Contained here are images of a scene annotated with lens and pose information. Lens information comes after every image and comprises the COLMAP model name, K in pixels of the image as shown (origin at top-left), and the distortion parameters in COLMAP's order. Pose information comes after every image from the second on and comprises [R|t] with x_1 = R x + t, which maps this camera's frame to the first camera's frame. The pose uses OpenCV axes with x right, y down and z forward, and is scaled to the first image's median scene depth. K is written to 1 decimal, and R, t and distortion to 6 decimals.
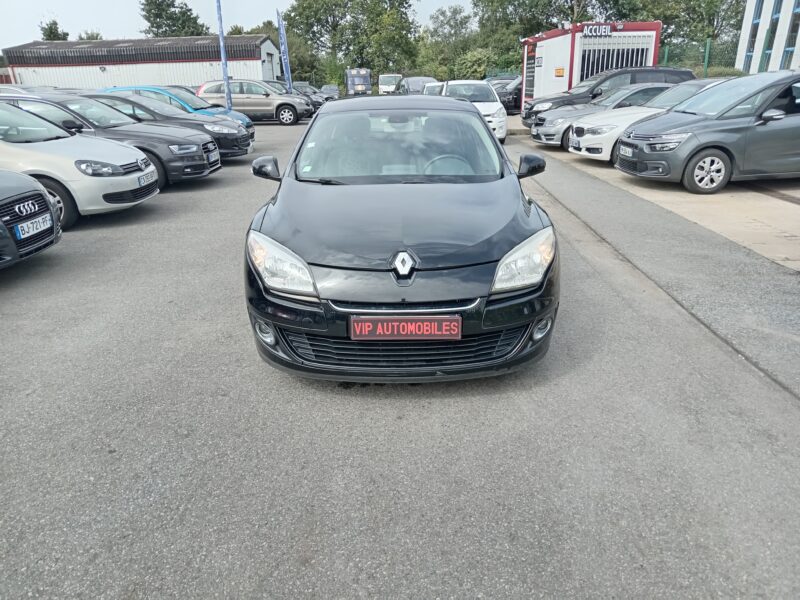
lens RADIAL K [[597.2, 0, 398.6], [0, 597.2, 300.6], [0, 0, 1]] dist [-0.011974, 0.000381]
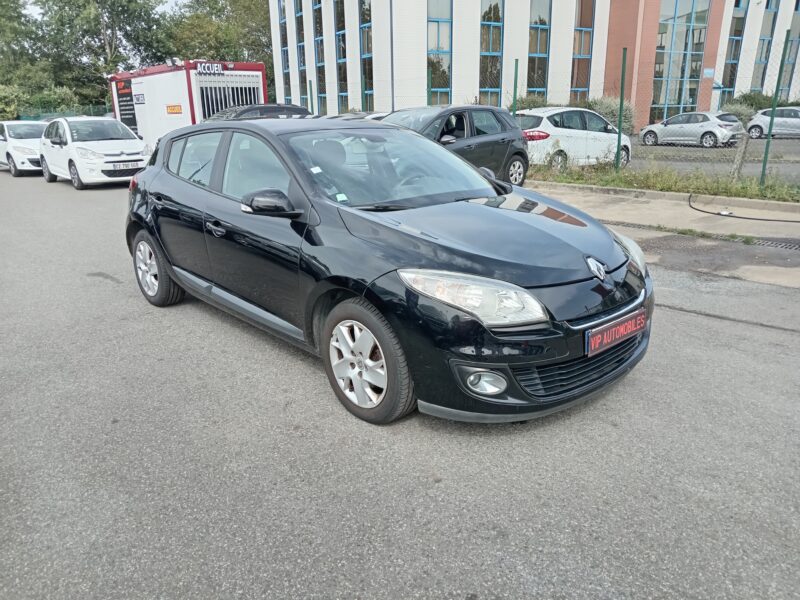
lens RADIAL K [[597.2, 0, 398.6], [0, 597.2, 300.6], [0, 0, 1]] dist [-0.011974, 0.000381]
pose [[0.746629, -0.193503, 0.636476, -0.145385], [0.233860, 0.972039, 0.021189, -0.018176], [-0.622780, 0.133026, 0.771005, 0.075246]]
